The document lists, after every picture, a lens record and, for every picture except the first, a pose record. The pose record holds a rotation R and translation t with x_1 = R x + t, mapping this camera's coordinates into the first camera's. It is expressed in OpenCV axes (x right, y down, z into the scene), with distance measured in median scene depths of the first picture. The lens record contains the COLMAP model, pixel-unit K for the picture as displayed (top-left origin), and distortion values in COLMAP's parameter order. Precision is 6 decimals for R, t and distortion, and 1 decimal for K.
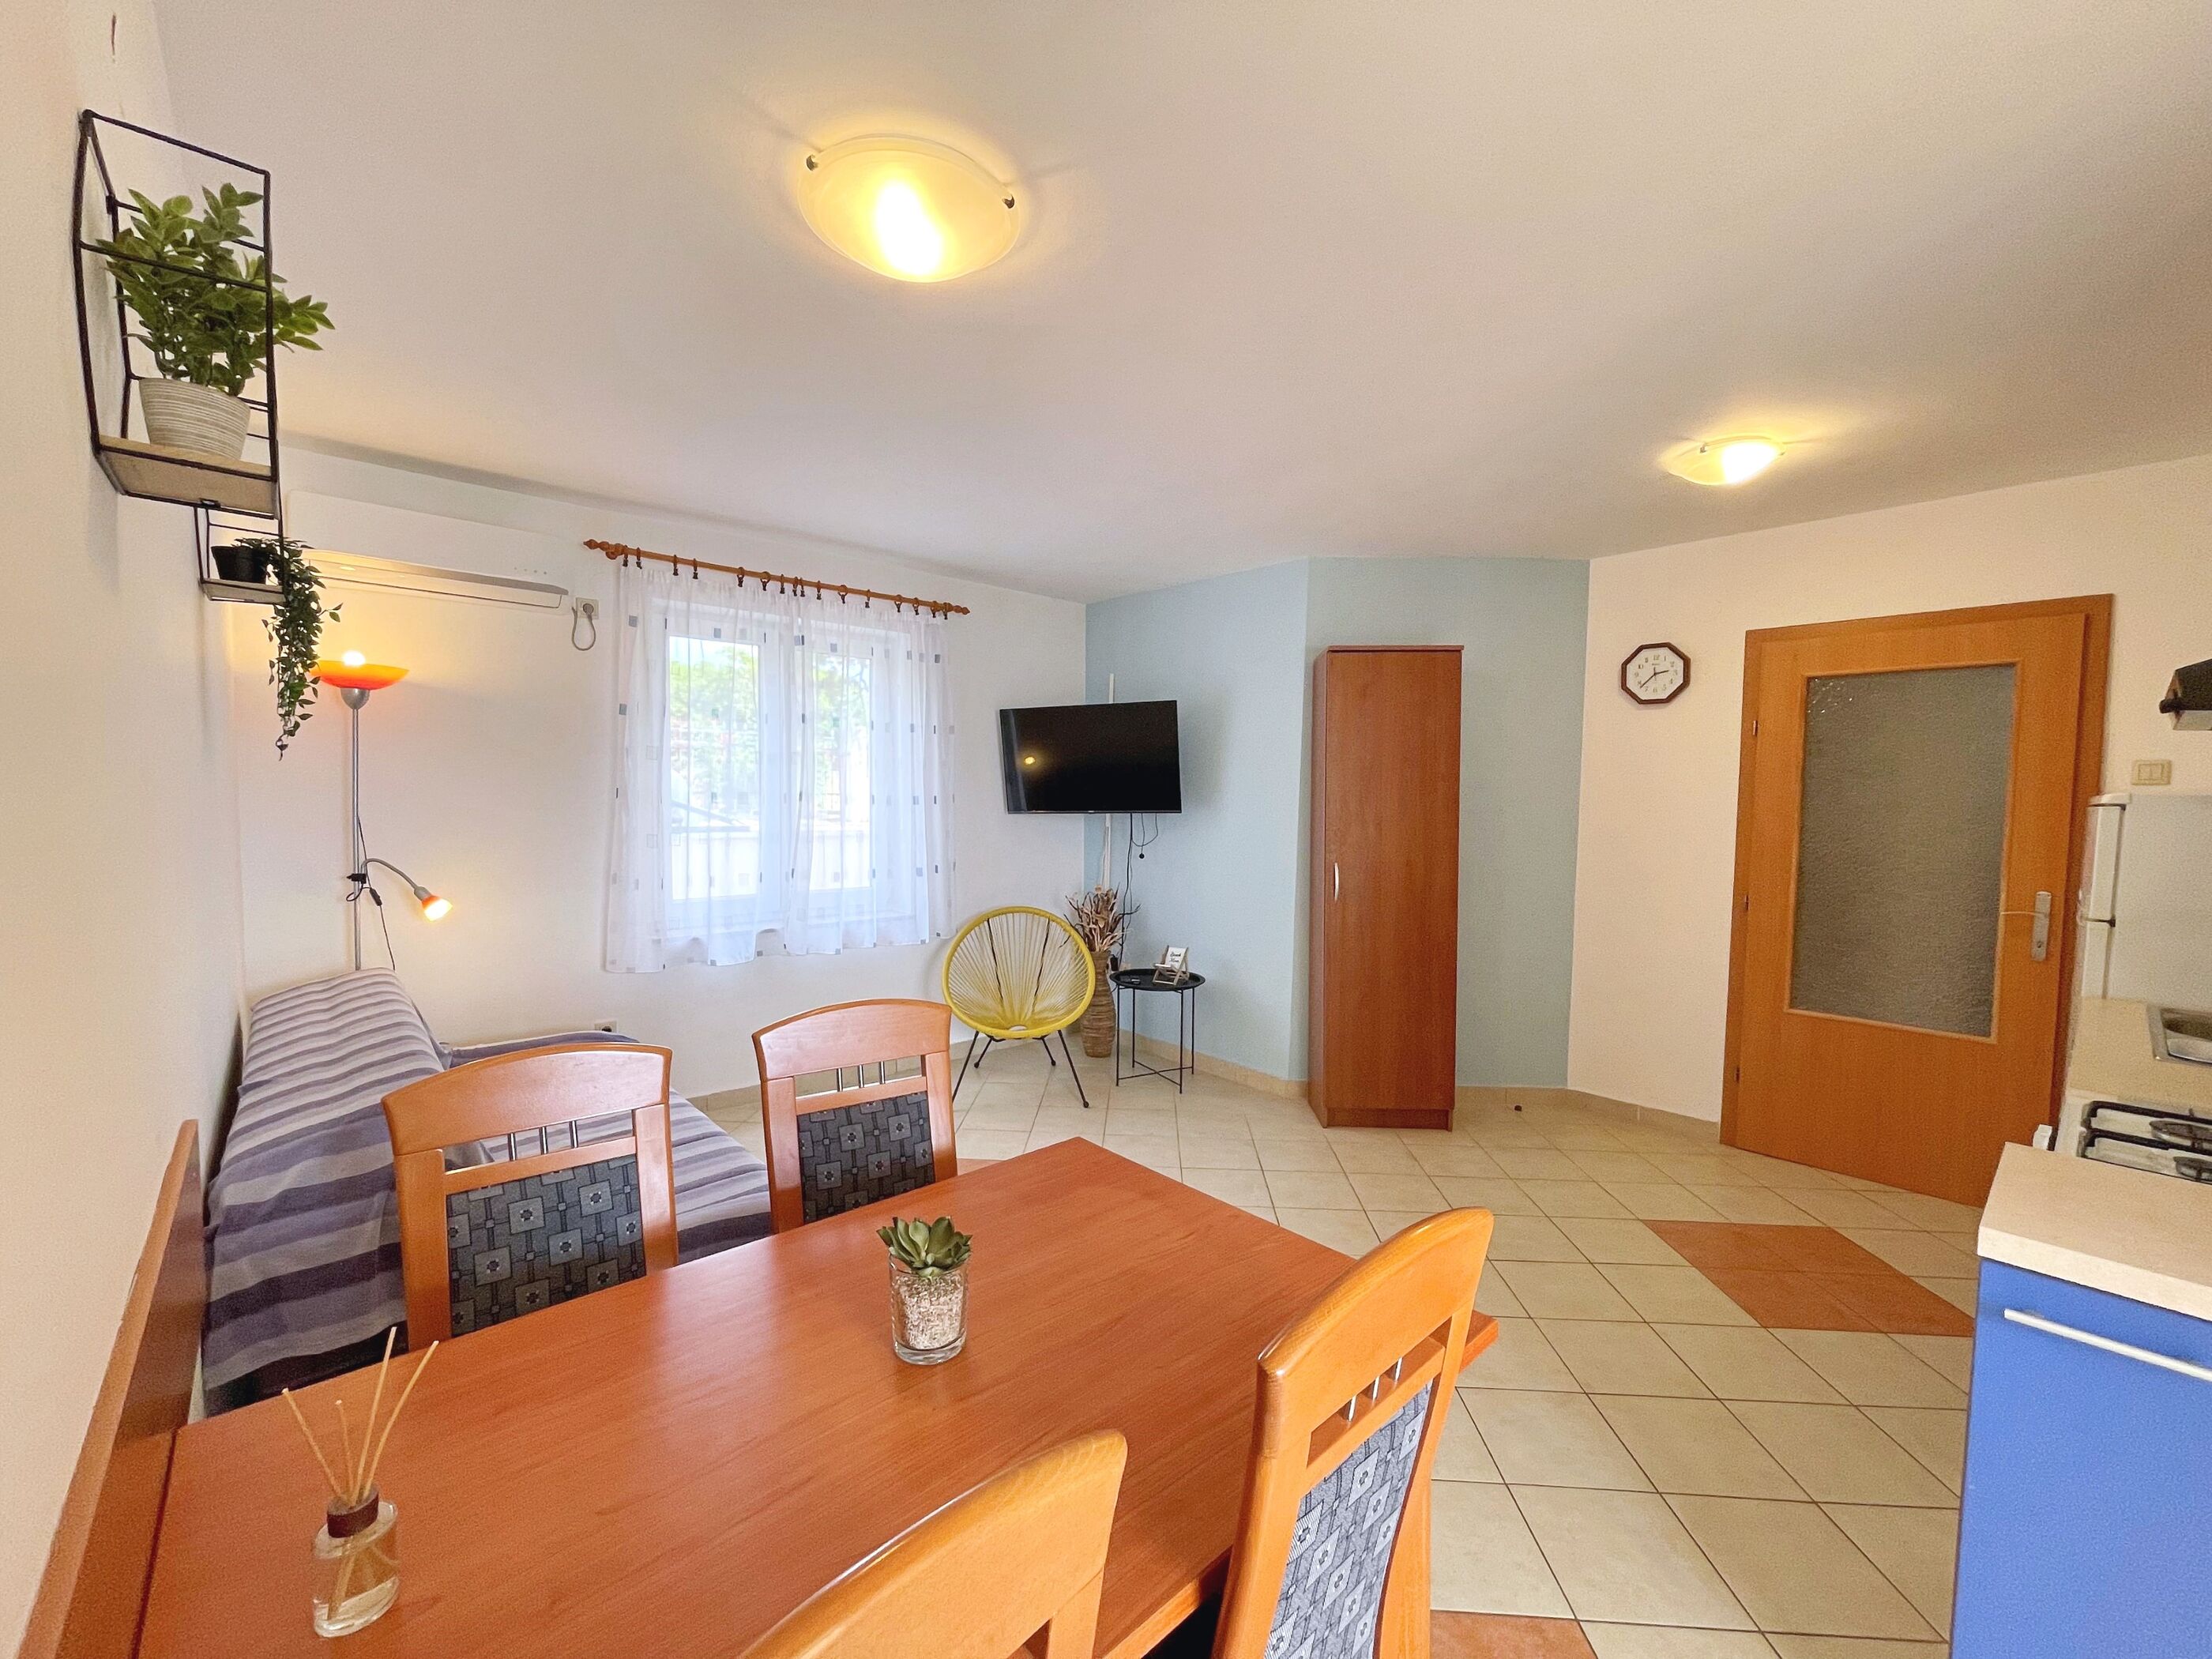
lens RADIAL K [[911.3, 0, 1117.4], [0, 911.3, 838.8], [0, 0, 1]] dist [-0.000546, 0.000051]
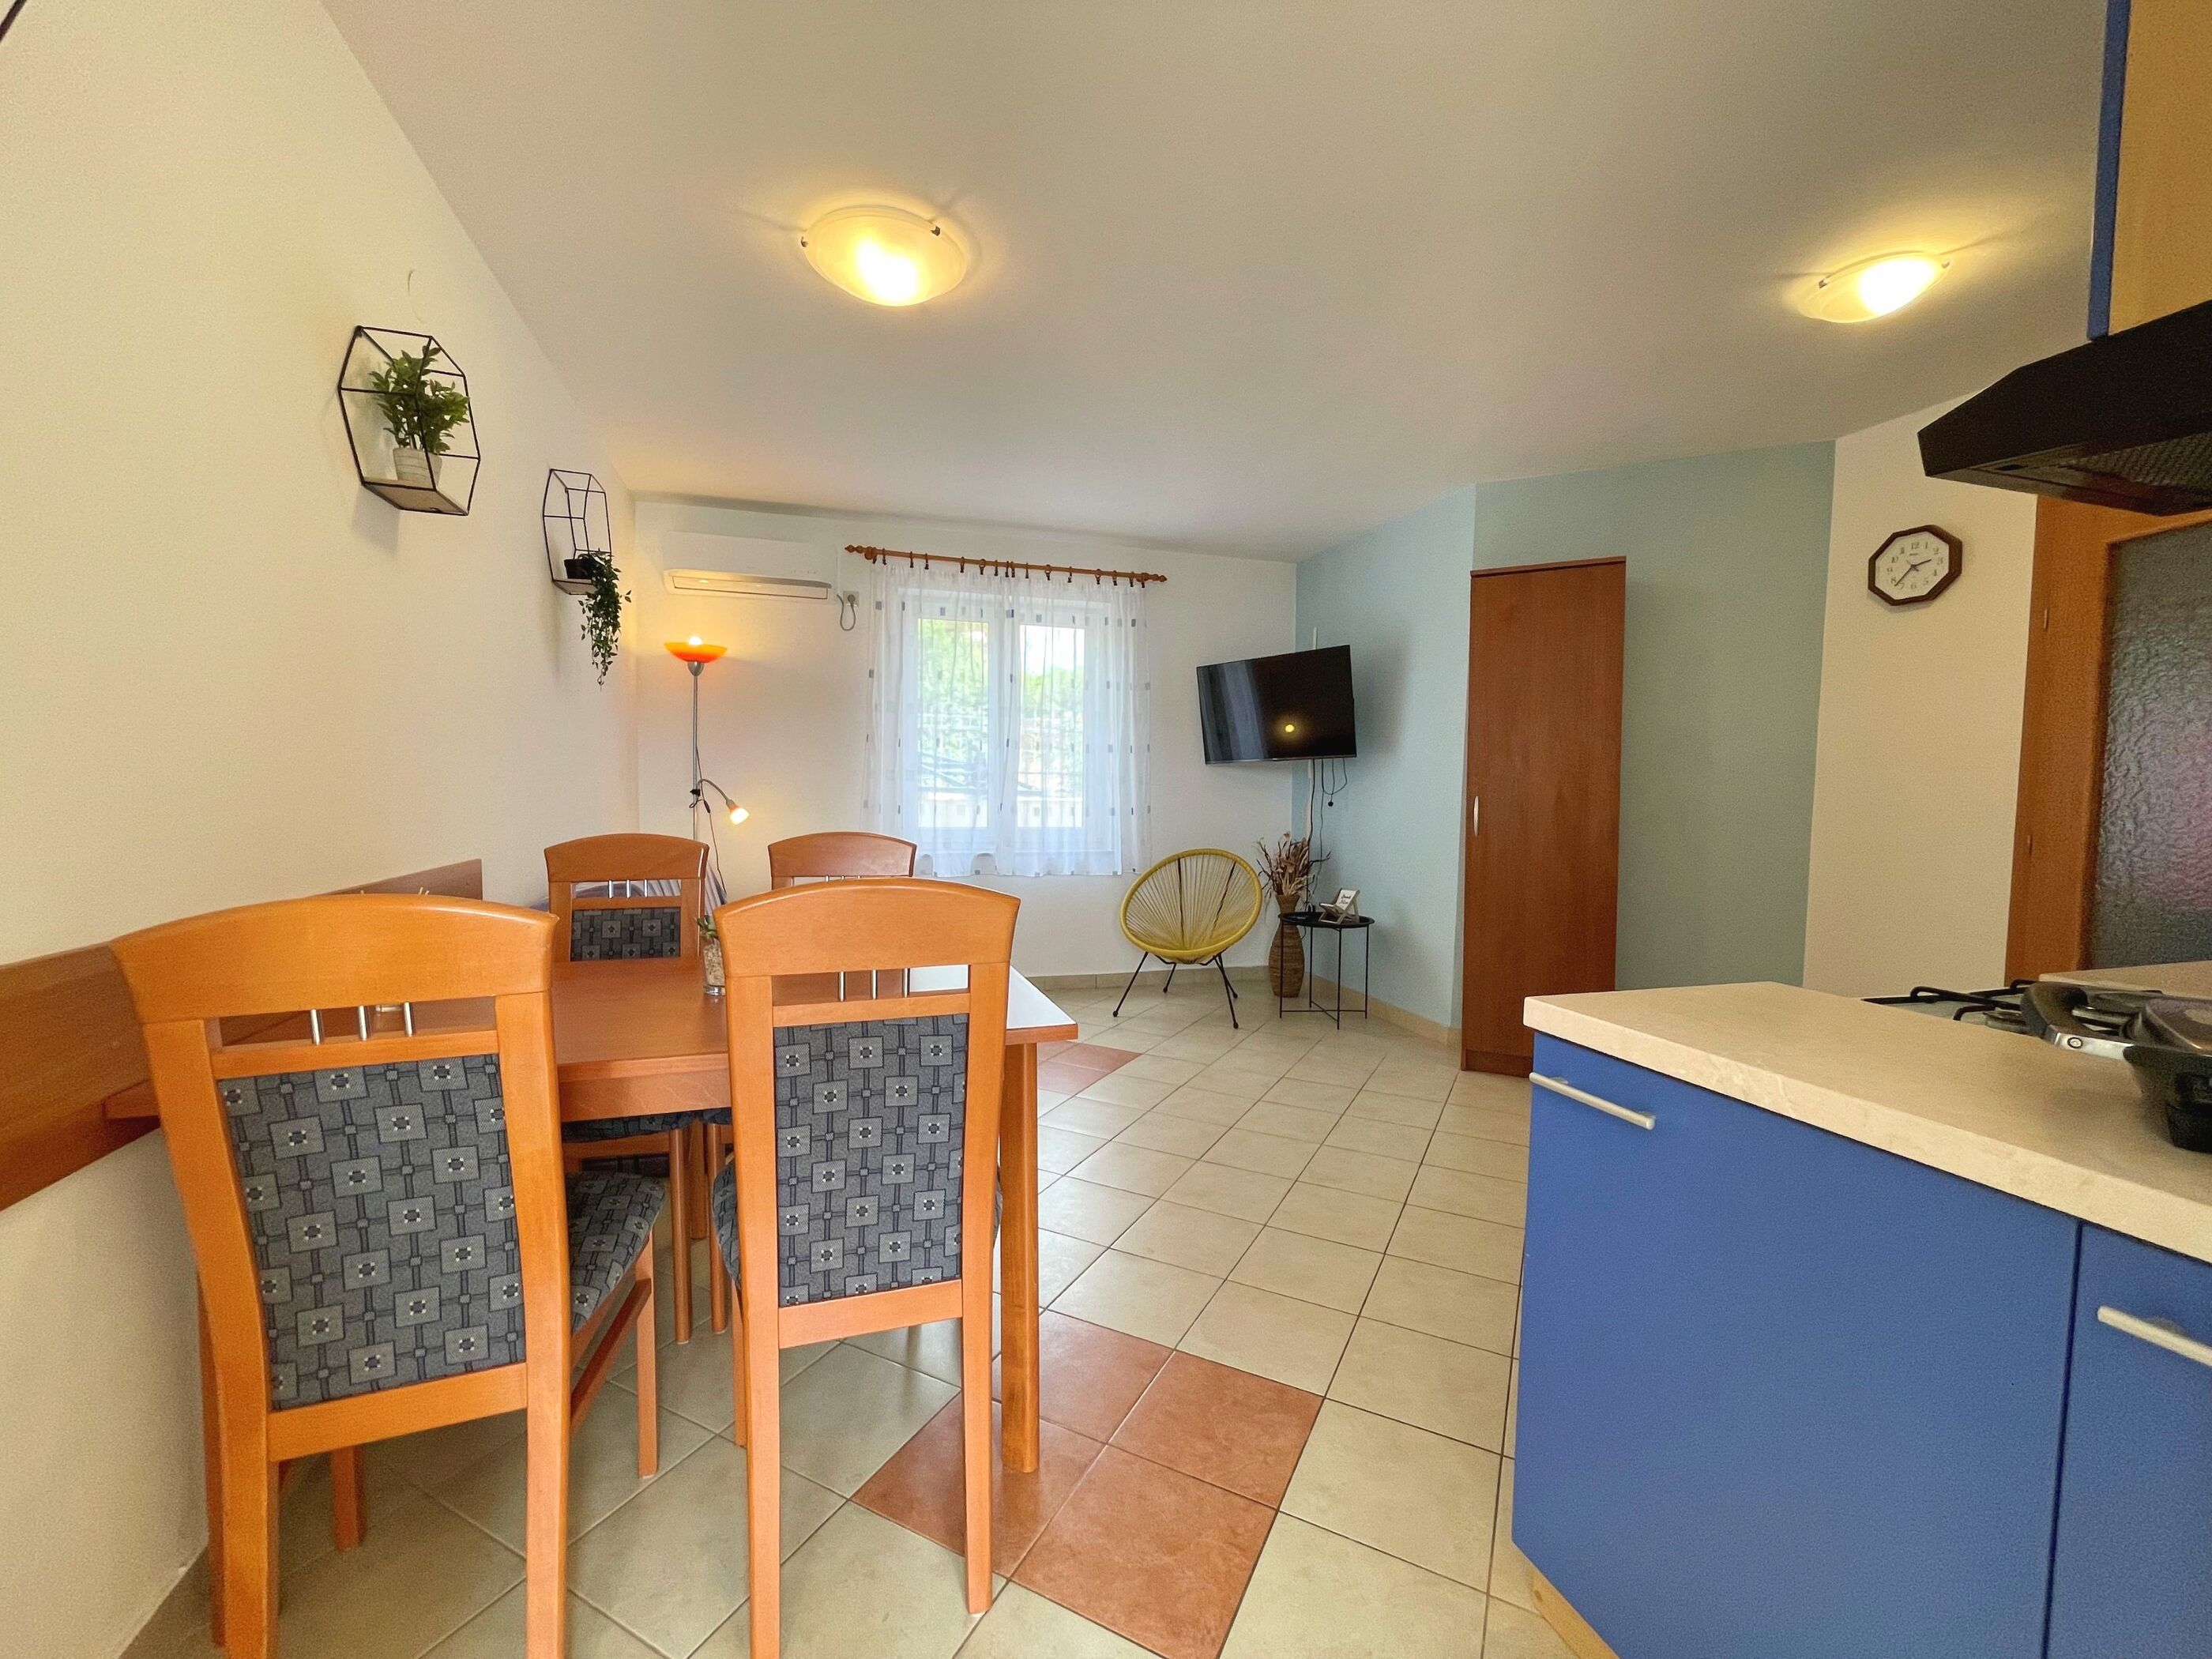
lens RADIAL K [[921.2, 0, 1112.5], [0, 921.2, 840.3], [0, 0, 1]] dist [0.005701, -0.000487]
pose [[0.908674, 0.019608, -0.417045, 0.285564], [-0.020445, 0.999788, 0.002460, 0.075171], [0.417005, 0.006291, 0.908882, -0.046781]]
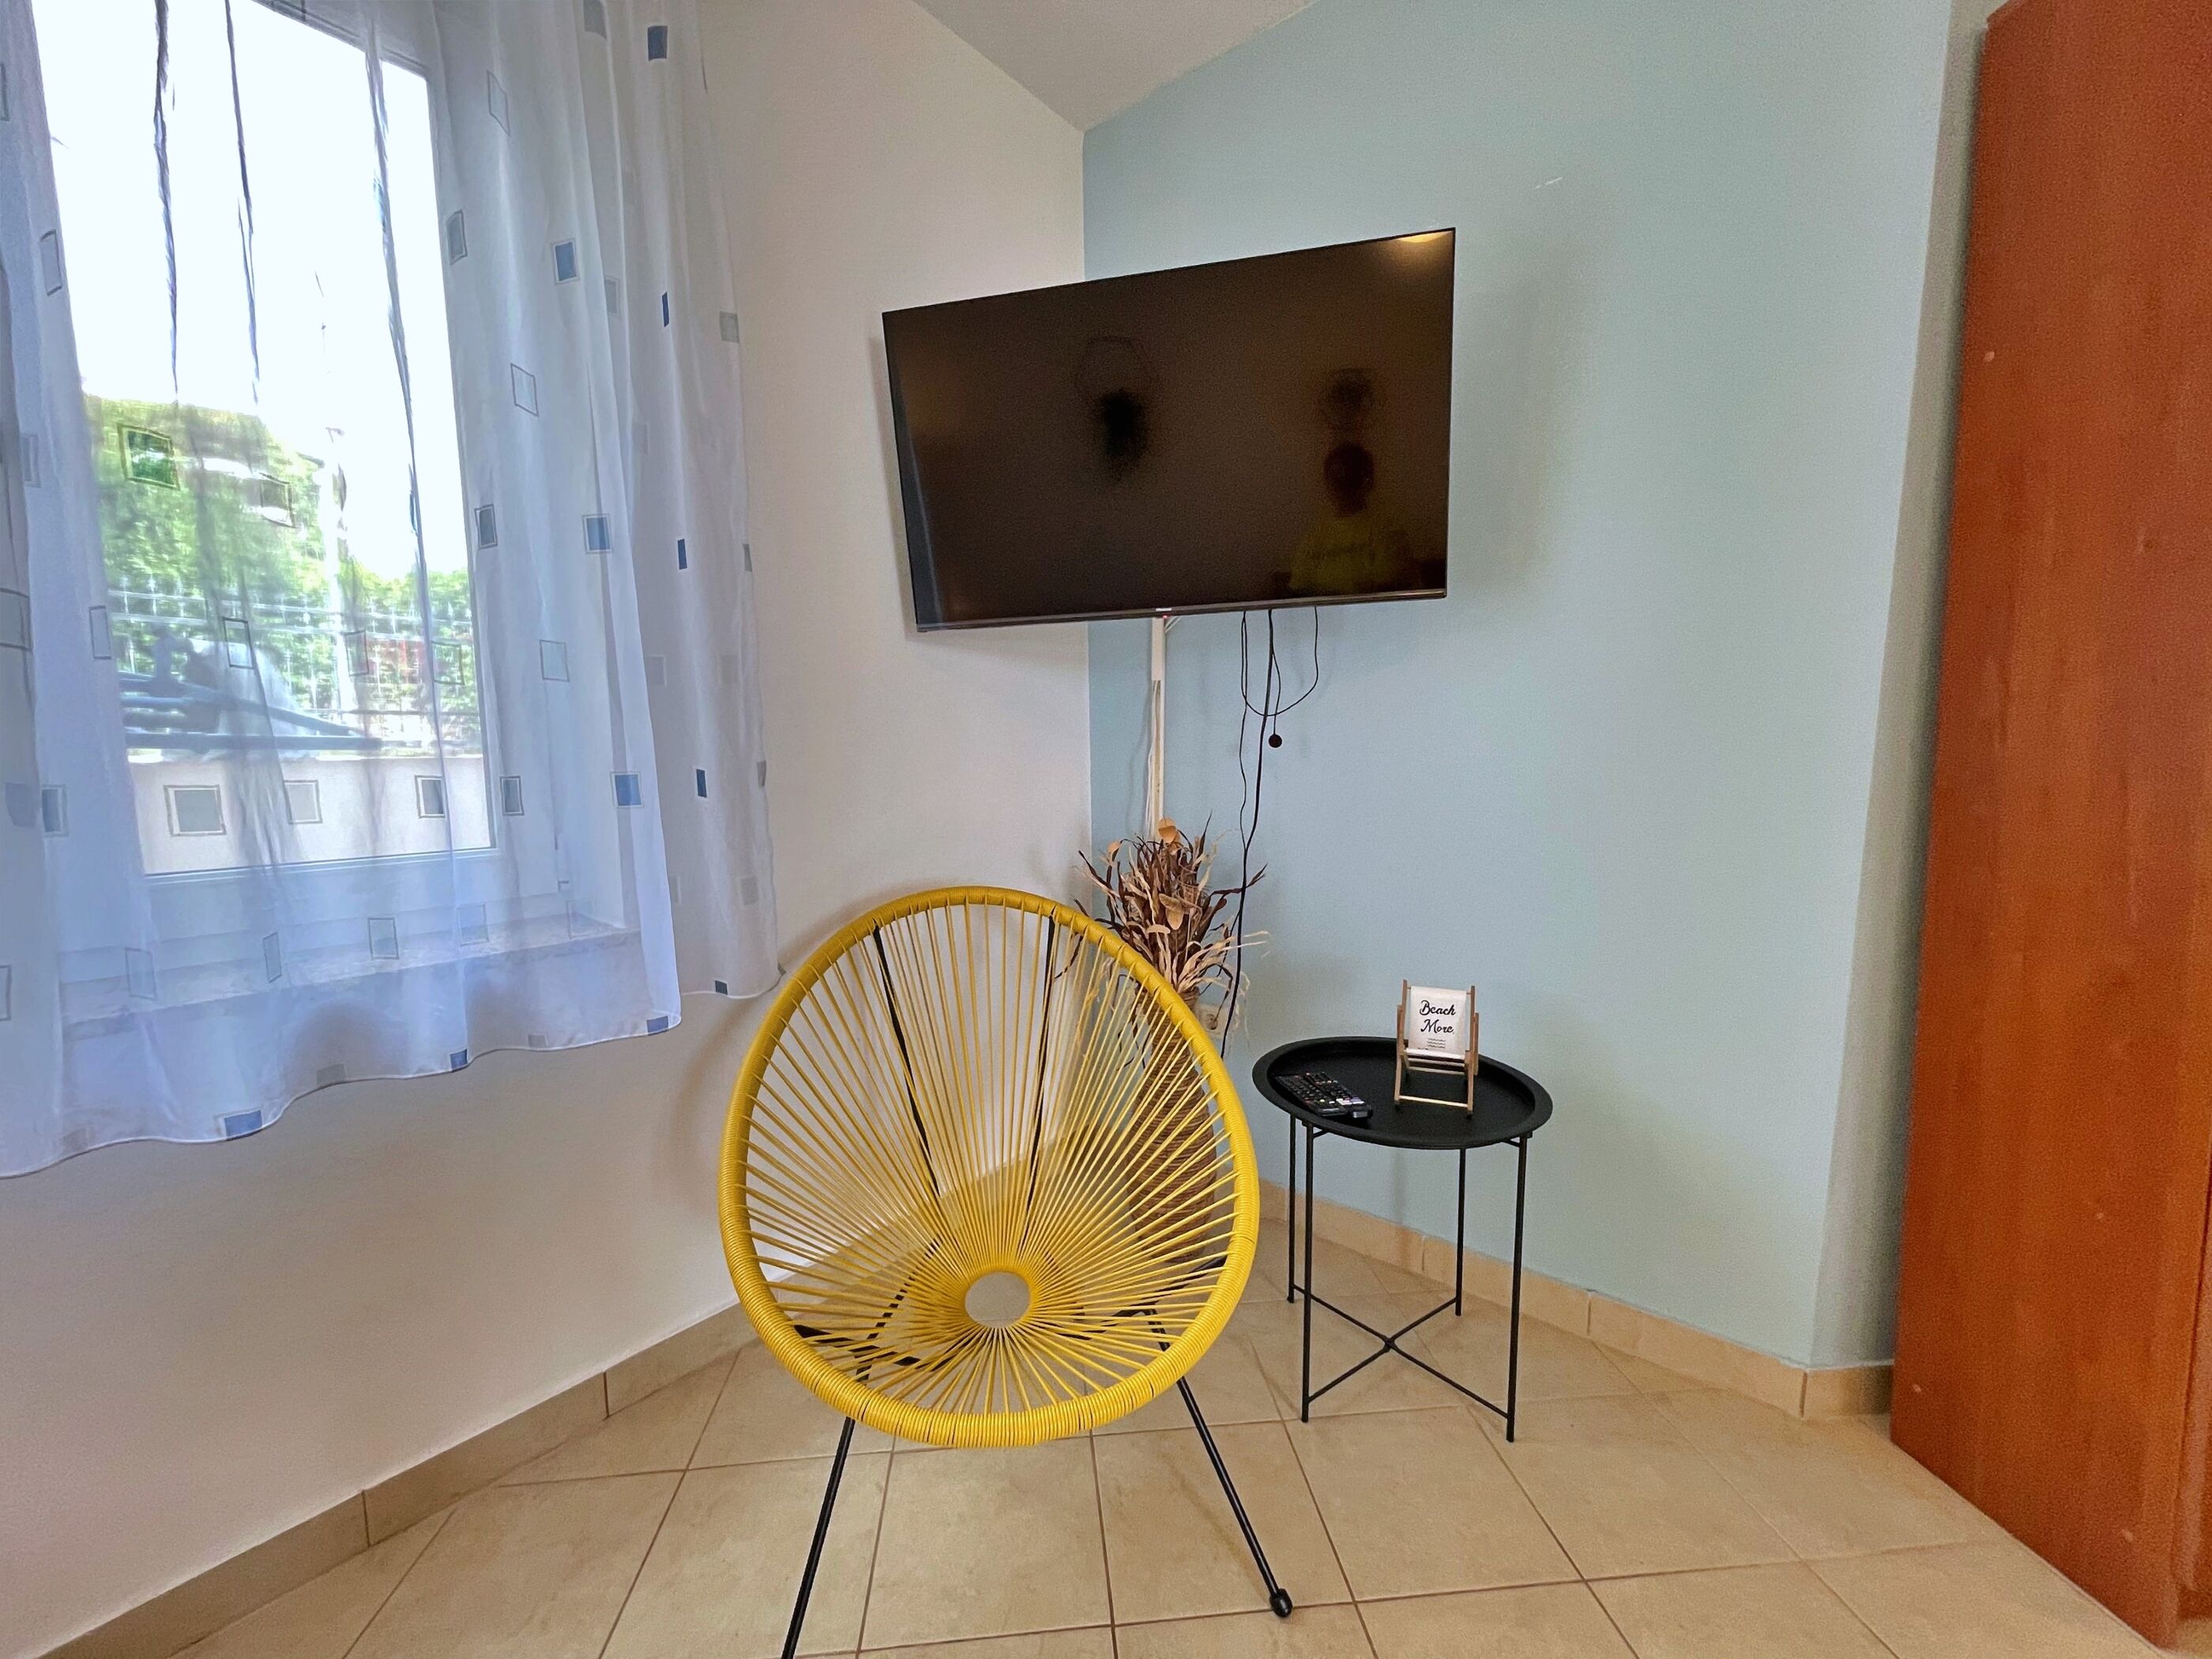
lens RADIAL K [[921.2, 0, 1112.5], [0, 921.2, 840.3], [0, 0, 1]] dist [0.005701, -0.000487]
pose [[0.989622, -0.034667, 0.139449, -0.117767], [0.026666, 0.997911, 0.058841, 0.043524], [-0.141198, -0.054512, 0.988479, 0.754164]]
